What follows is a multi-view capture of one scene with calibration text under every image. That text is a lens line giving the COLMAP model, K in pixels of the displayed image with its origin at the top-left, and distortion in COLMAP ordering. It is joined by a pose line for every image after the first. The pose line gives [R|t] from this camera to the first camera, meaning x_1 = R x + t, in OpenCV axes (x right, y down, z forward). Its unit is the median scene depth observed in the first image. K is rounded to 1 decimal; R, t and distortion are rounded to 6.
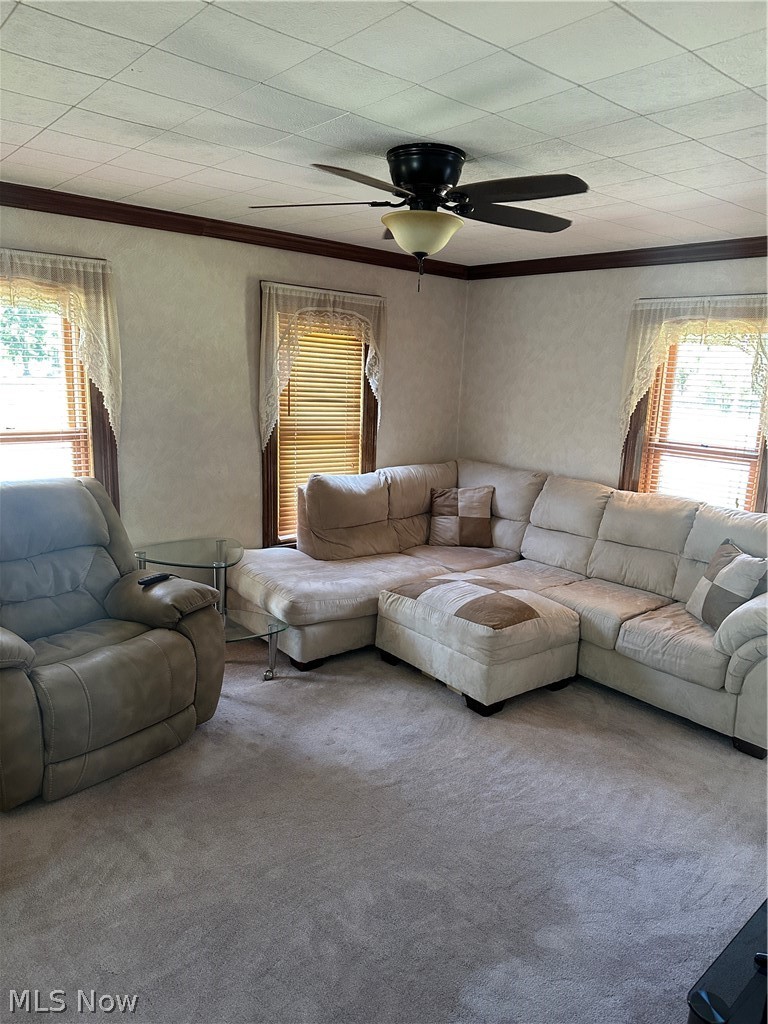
lens RADIAL K [[722.7, 0, 386.9], [0, 722.7, 517.5], [0, 0, 1]] dist [0.054139, -0.004832]
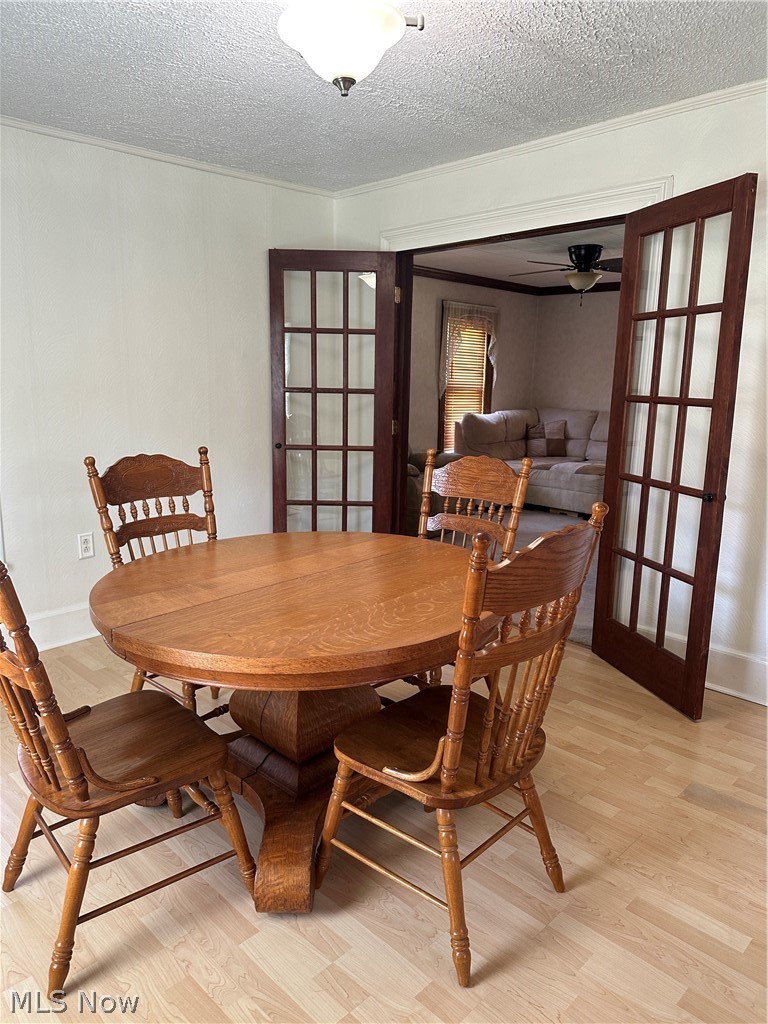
lens RADIAL K [[722.7, 0, 382.5], [0, 722.7, 506.5], [0, 0, 1]] dist [0.054139, -0.004832]
pose [[0.997250, -0.033713, 0.066006, -0.408792], [0.035014, 0.999213, -0.018651, 0.181240], [-0.065325, 0.020911, 0.997645, -0.659222]]
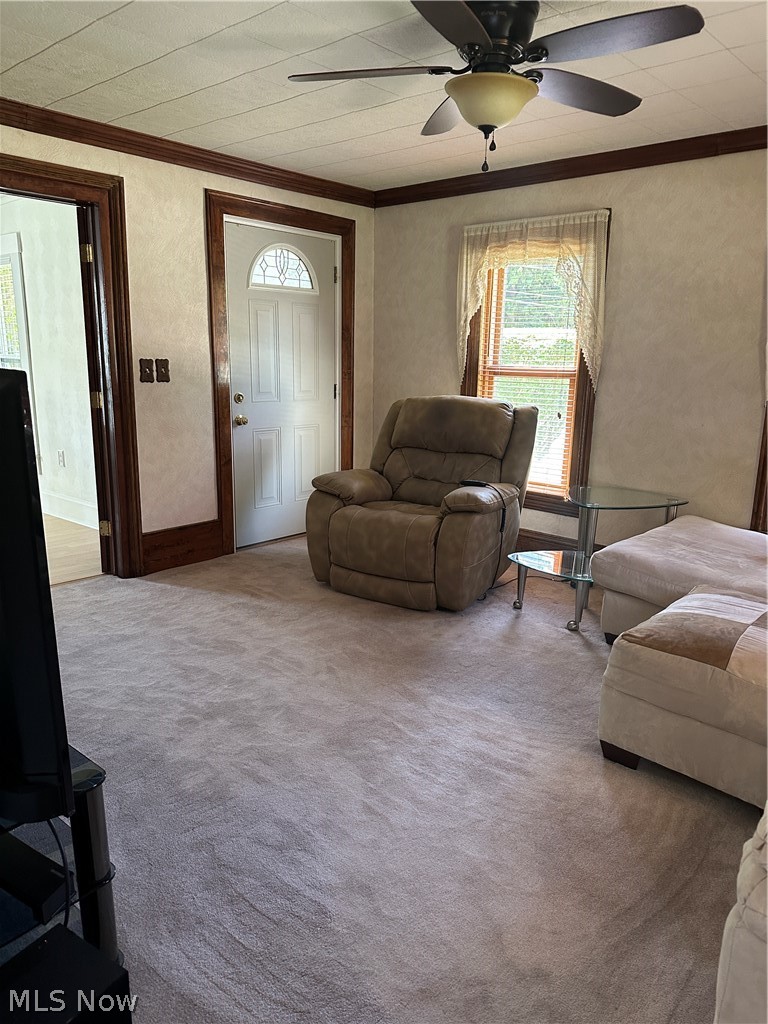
lens RADIAL K [[722.7, 0, 386.6], [0, 722.7, 515.5], [0, 0, 1]] dist [0.054139, -0.004832]
pose [[0.158556, 0.191798, -0.968542, 0.549113], [-0.223157, 0.962529, 0.154075, -0.008091], [0.961801, 0.191707, 0.195416, 0.445337]]
